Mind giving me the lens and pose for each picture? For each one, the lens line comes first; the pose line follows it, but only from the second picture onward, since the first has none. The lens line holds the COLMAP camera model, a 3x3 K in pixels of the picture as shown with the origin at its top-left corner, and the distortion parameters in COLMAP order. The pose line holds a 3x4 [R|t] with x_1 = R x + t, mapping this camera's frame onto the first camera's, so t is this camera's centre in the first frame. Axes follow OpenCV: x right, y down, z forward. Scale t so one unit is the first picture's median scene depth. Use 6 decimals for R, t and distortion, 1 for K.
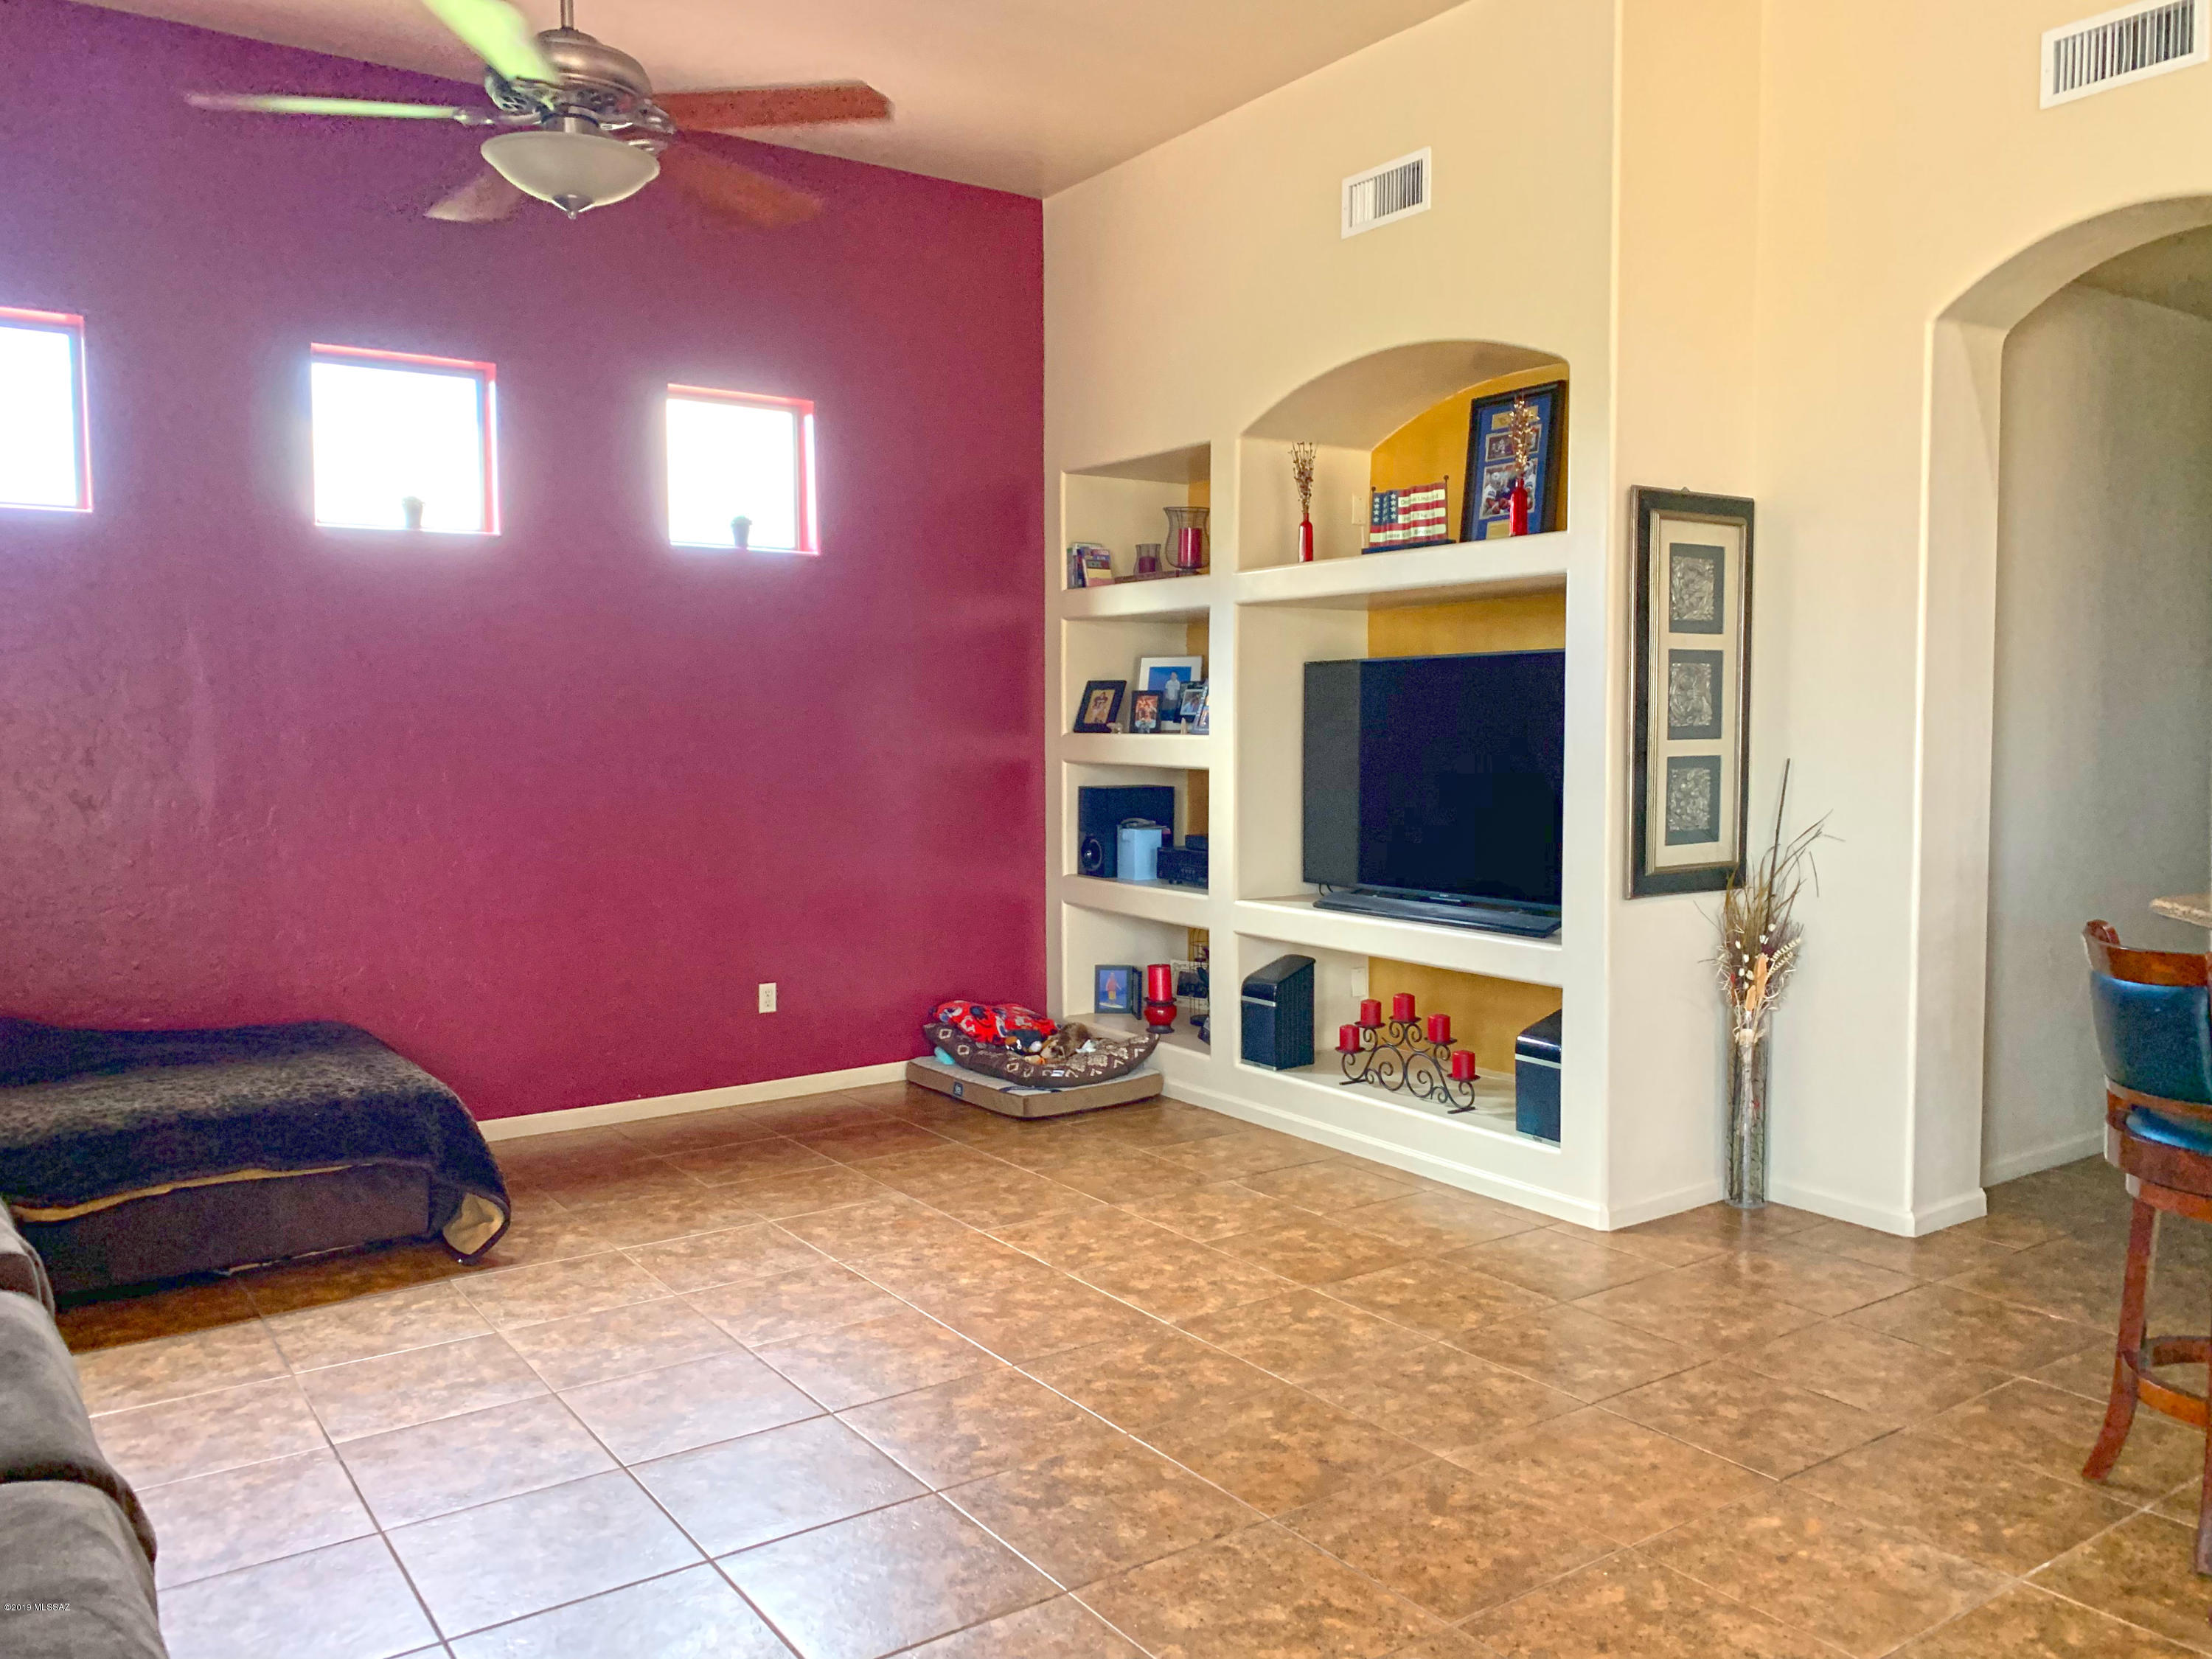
lens RADIAL K [[1687.2, 0, 1108.9], [0, 1687.2, 825.1], [0, 0, 1]] dist [0.027065, -0.023767]
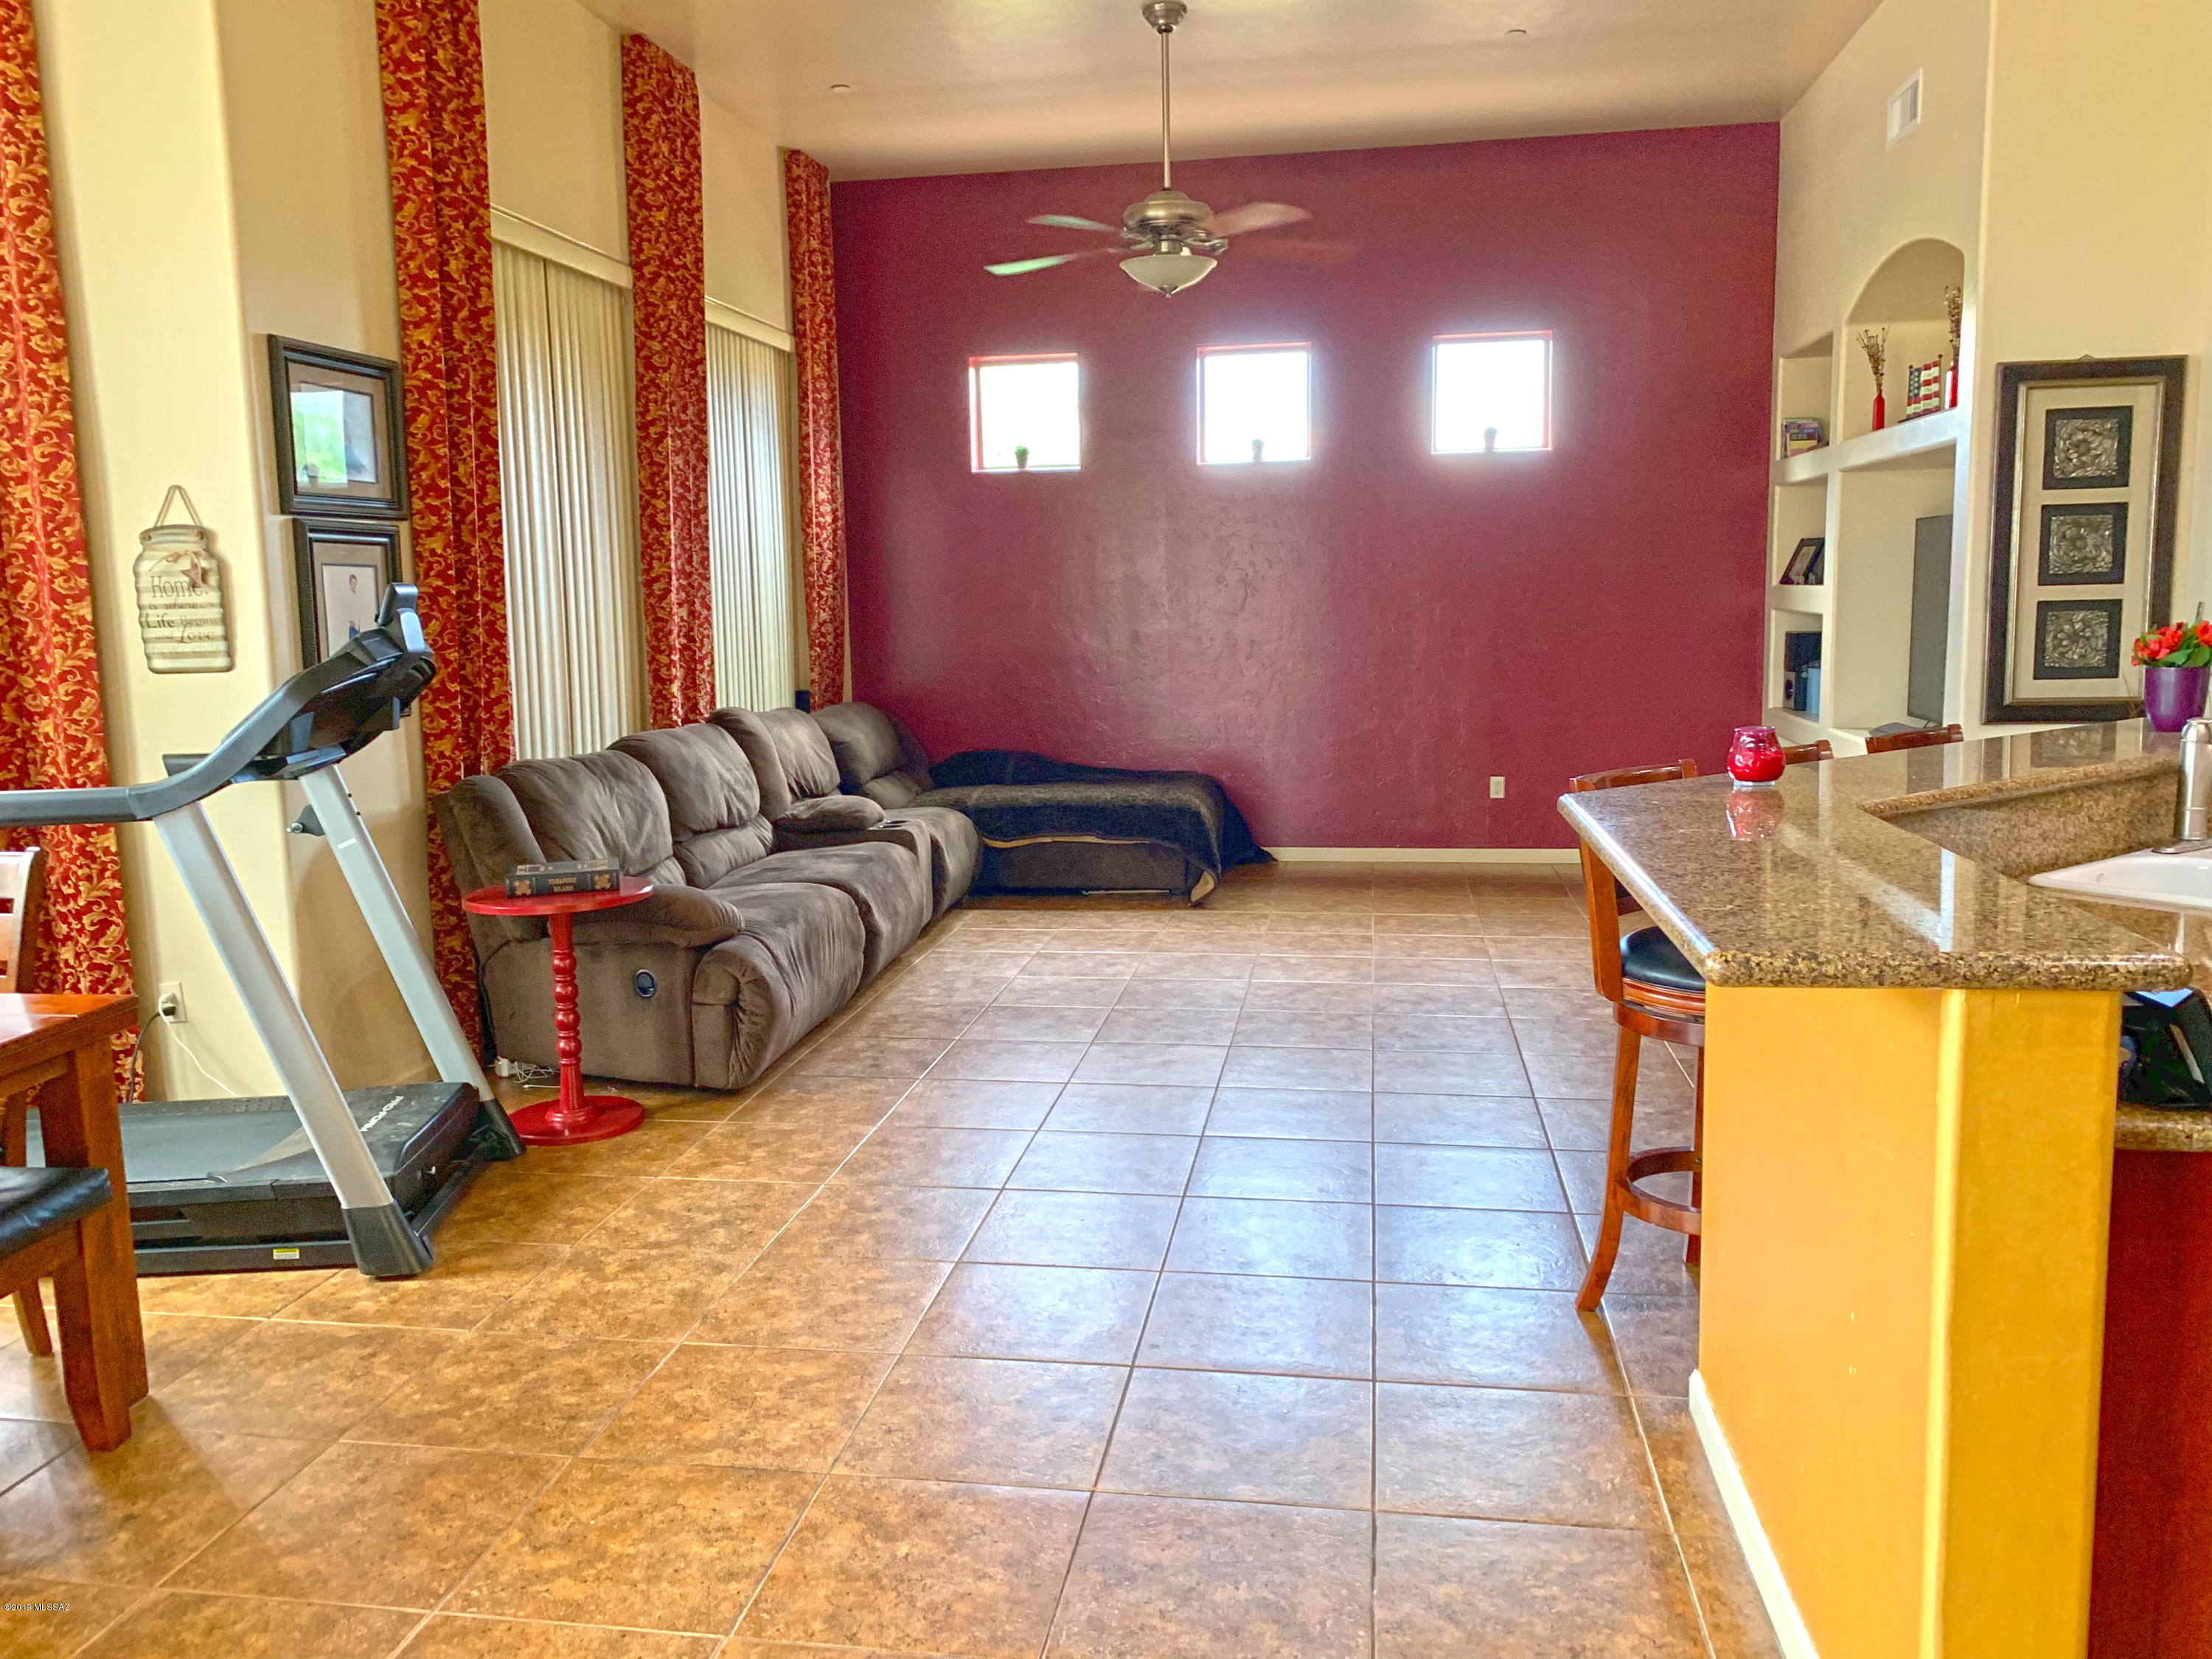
lens RADIAL K [[1687.2, 0, 1076.5], [0, 1687.2, 802.8], [0, 0, 1]] dist [0.027065, -0.023767]
pose [[0.707797, 0.076692, -0.702240, 0.664998], [-0.026901, 0.996295, 0.081692, 0.018052], [0.705903, -0.038930, 0.707238, -0.253217]]
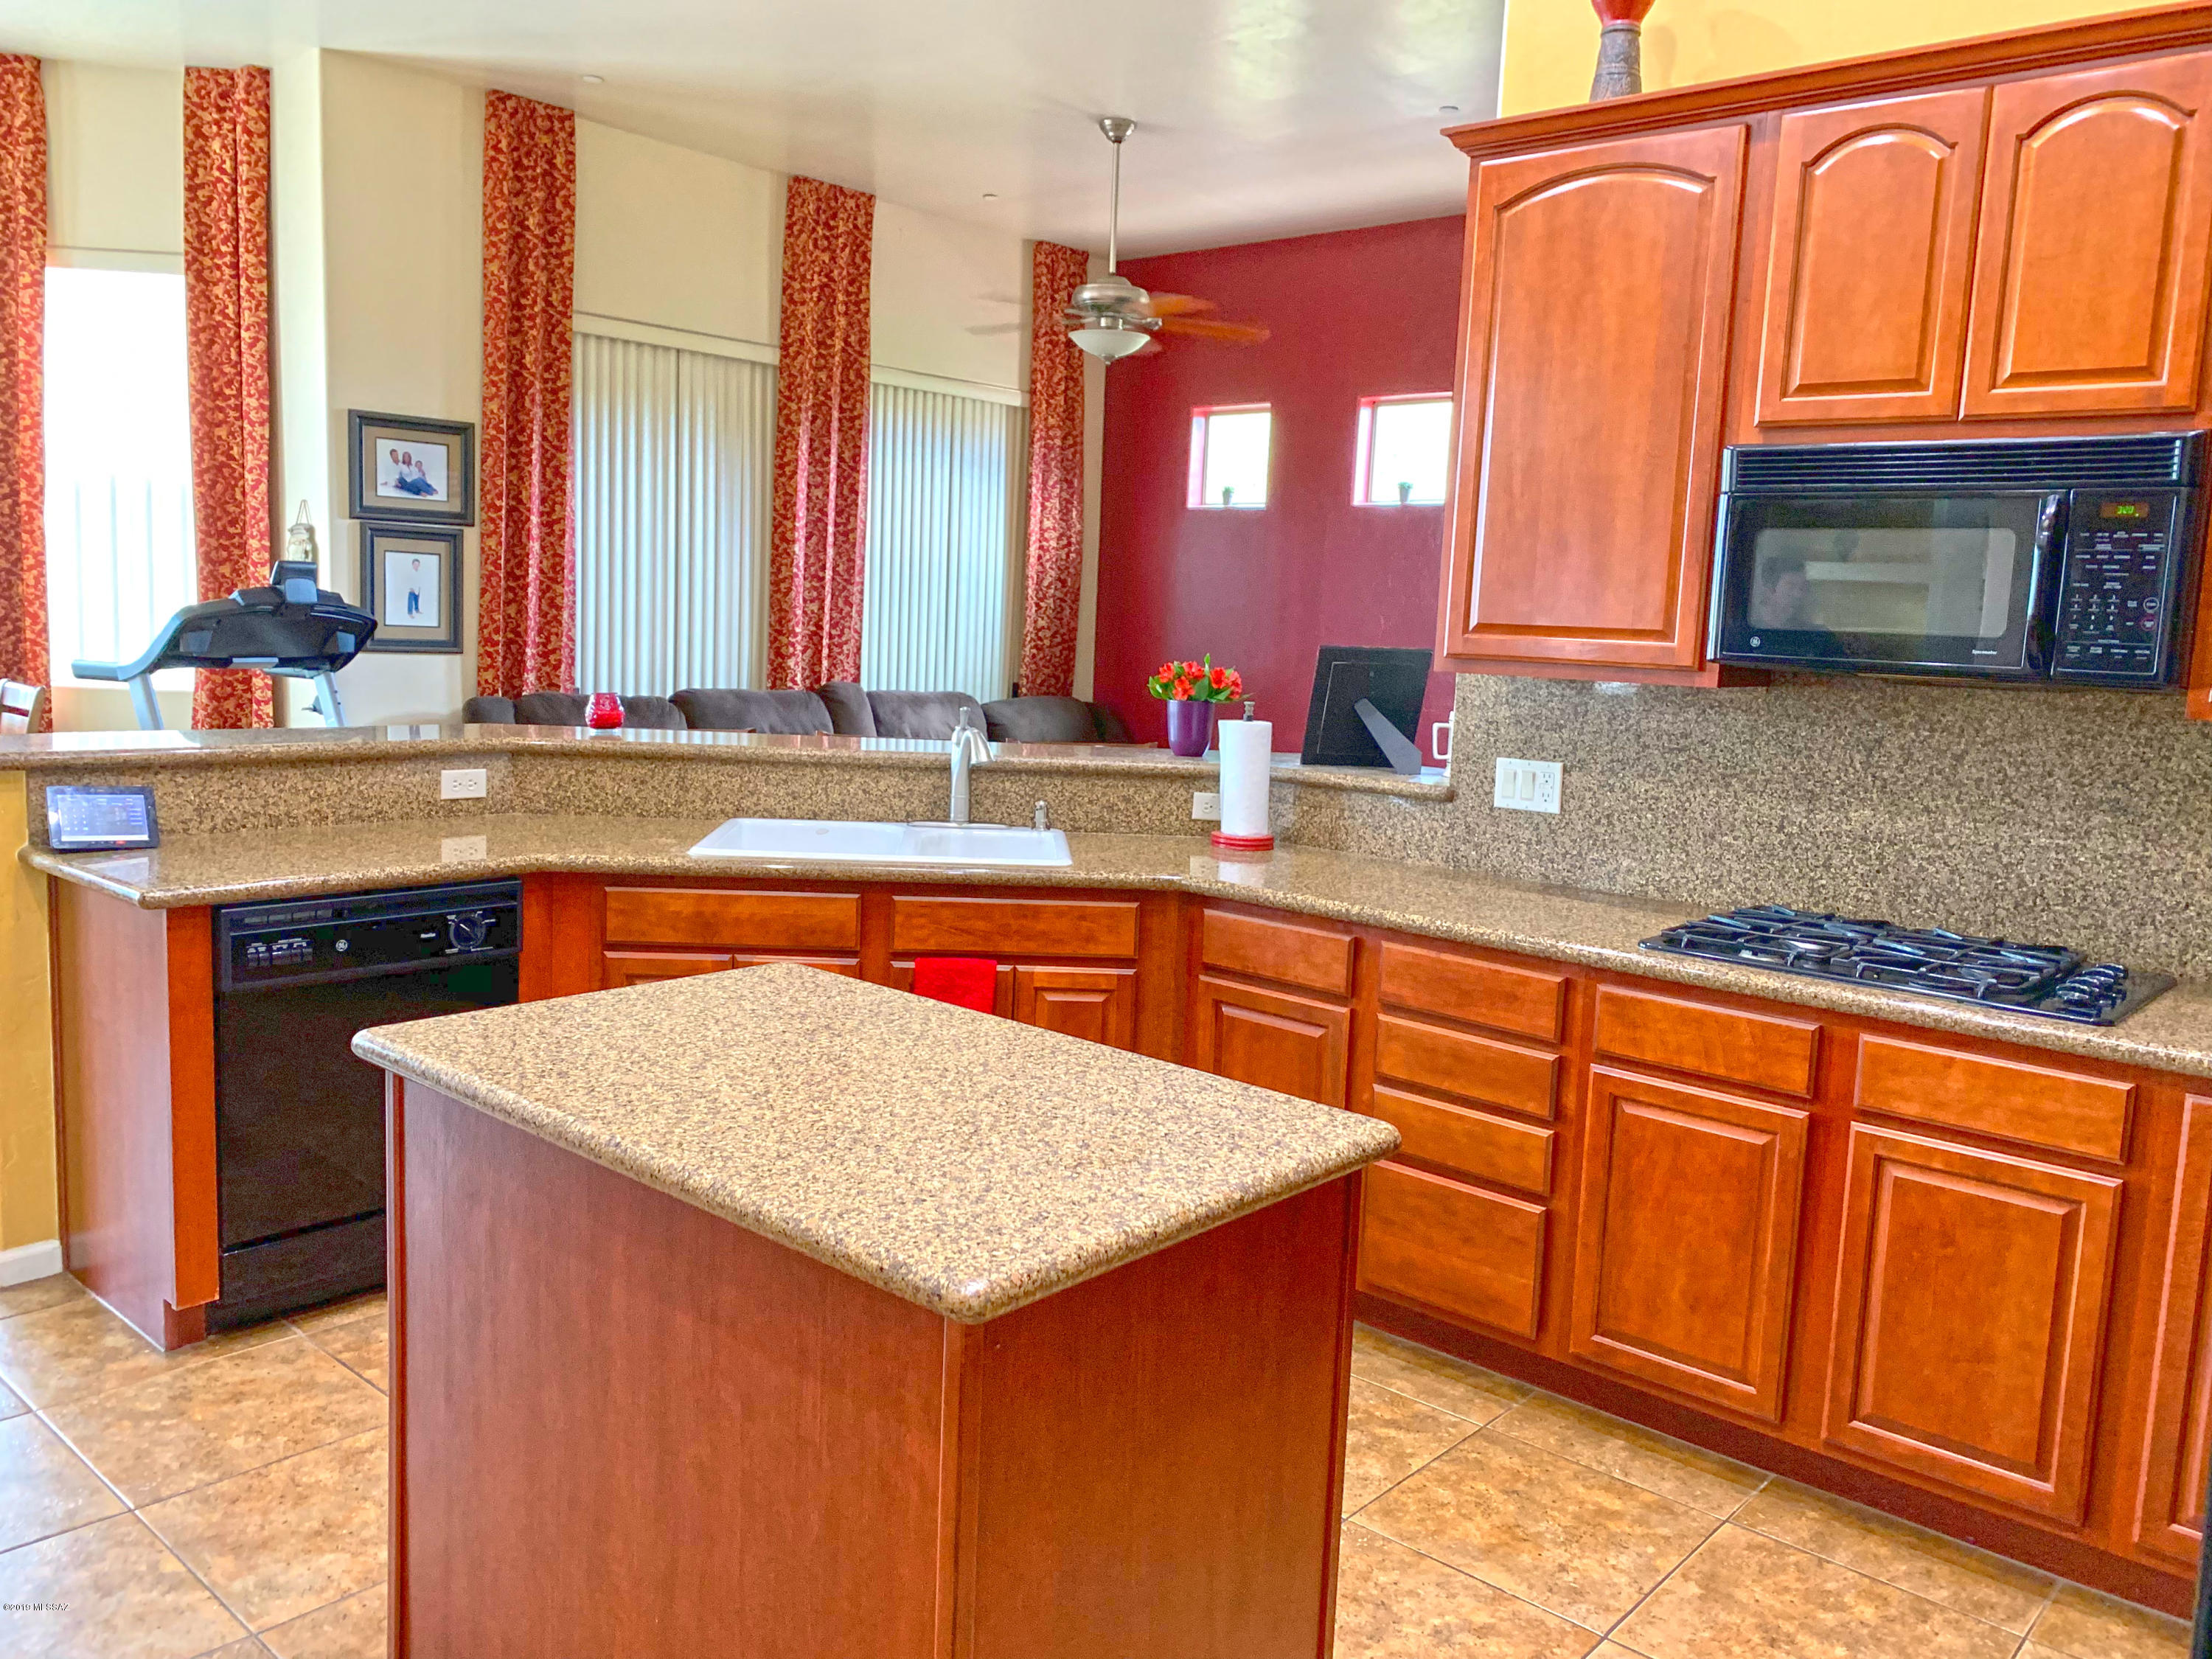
lens RADIAL K [[1687.2, 0, 1113.2], [0, 1687.2, 819.9], [0, 0, 1]] dist [0.027065, -0.023767]
pose [[0.232711, 0.134534, -0.963196, 1.326233], [-0.105767, 0.988013, 0.112447, -0.027701], [0.966778, 0.075707, 0.244150, 0.396124]]
